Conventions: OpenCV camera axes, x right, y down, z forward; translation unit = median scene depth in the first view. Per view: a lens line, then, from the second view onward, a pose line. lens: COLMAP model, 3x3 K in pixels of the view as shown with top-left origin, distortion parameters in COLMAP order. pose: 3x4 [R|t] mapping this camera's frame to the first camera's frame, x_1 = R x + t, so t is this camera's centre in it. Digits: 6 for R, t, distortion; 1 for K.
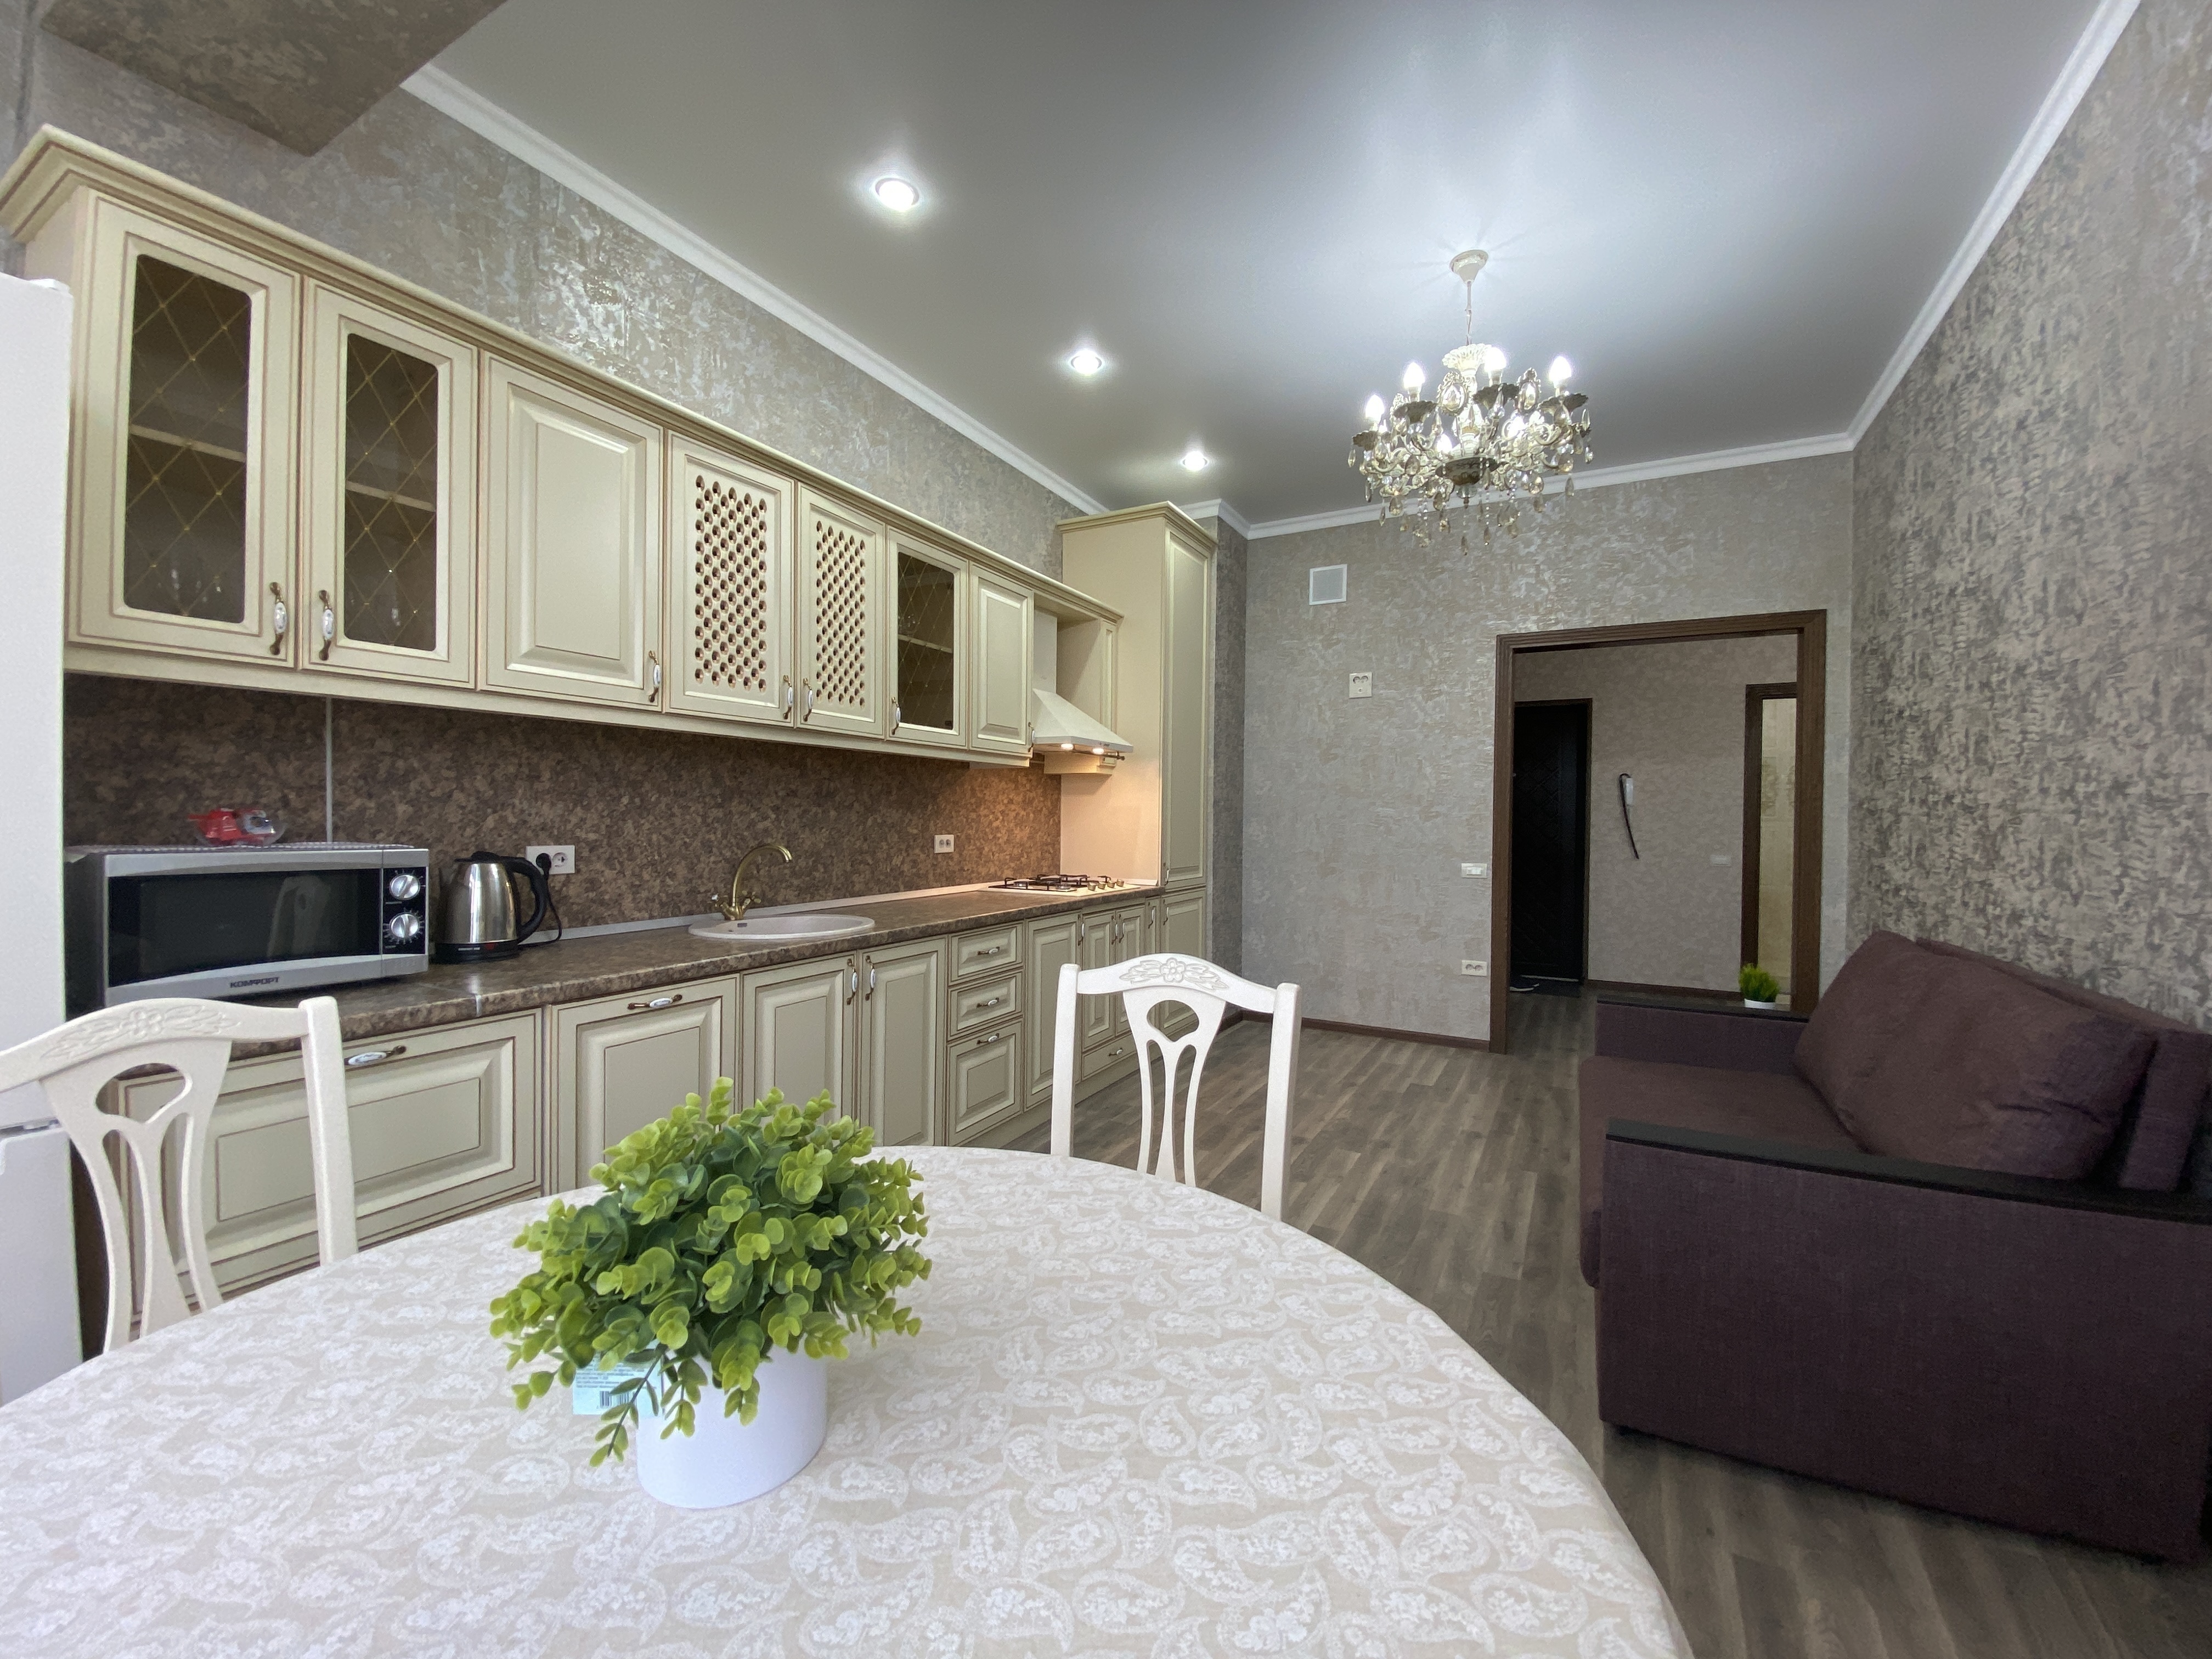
lens RADIAL K [[892.9, 0, 1096.0], [0, 892.9, 832.1], [0, 0, 1]] dist [0.011879, -0.014622]
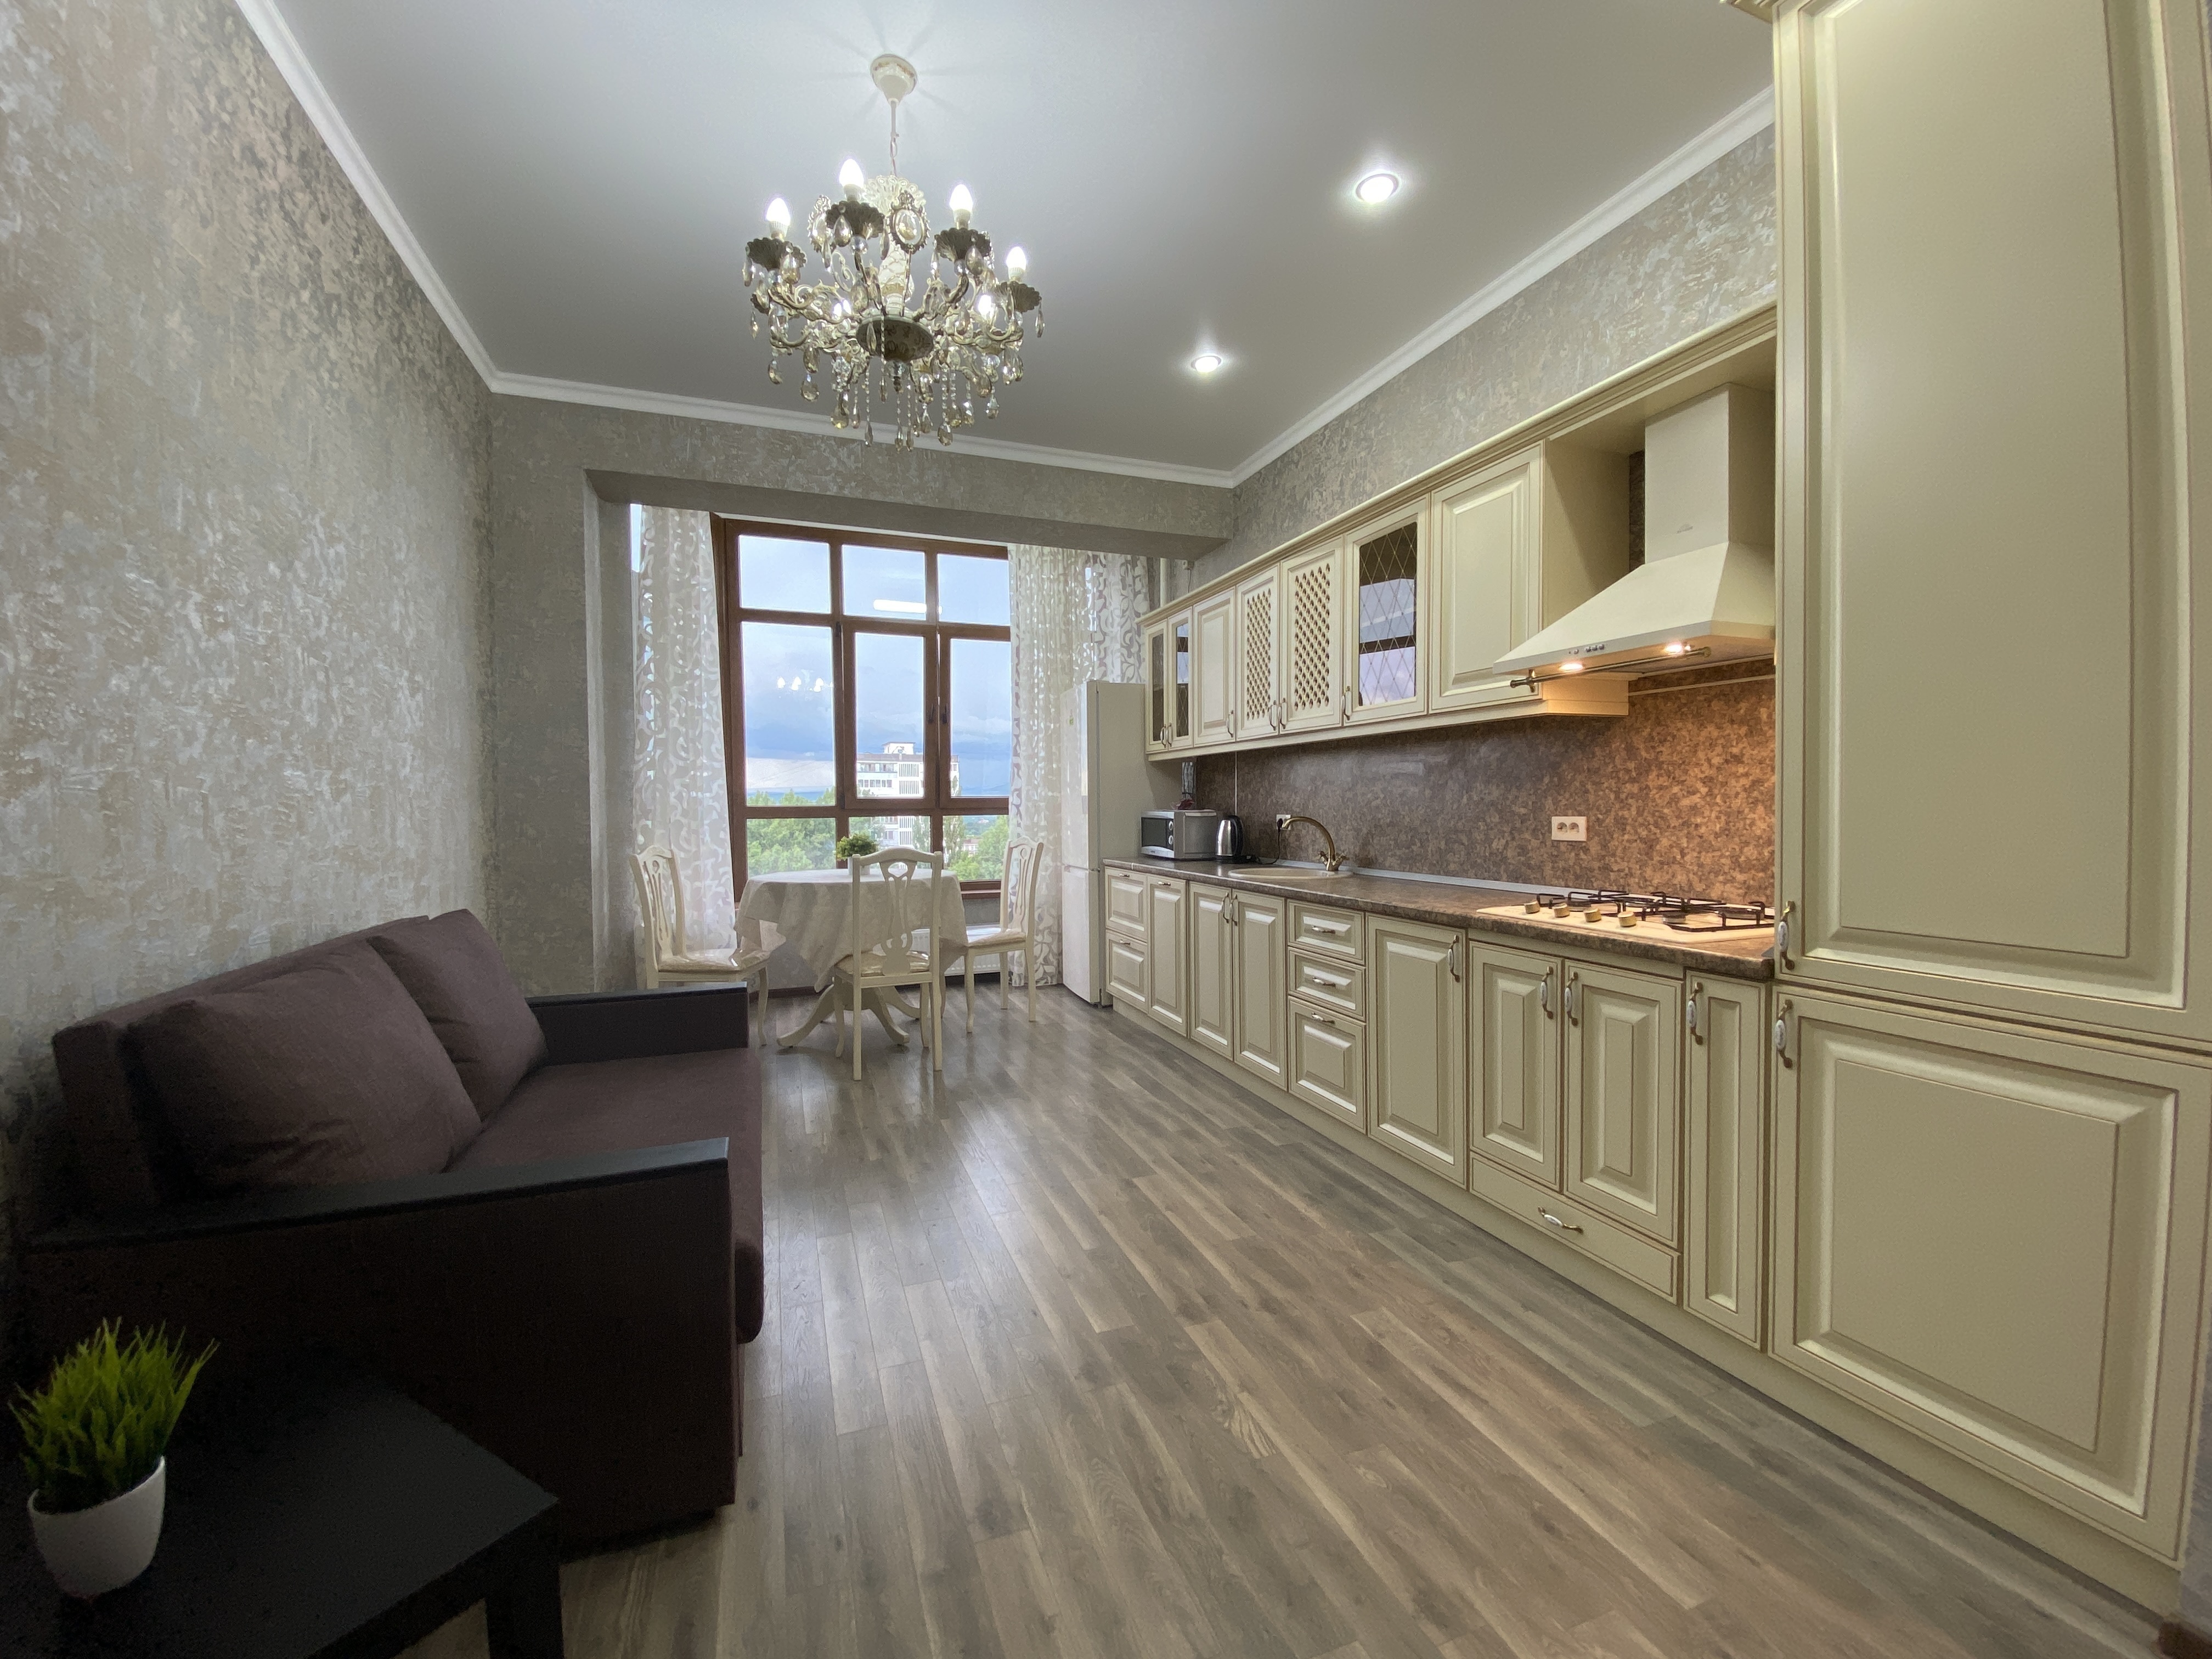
lens RADIAL K [[892.9, 0, 1107.2], [0, 892.9, 820.9], [0, 0, 1]] dist [0.011879, -0.014622]
pose [[-0.649333, 0.022165, -0.760181, 0.681323], [0.001285, 0.999606, 0.028049, -0.015354], [0.760503, 0.017236, -0.649106, 1.261623]]
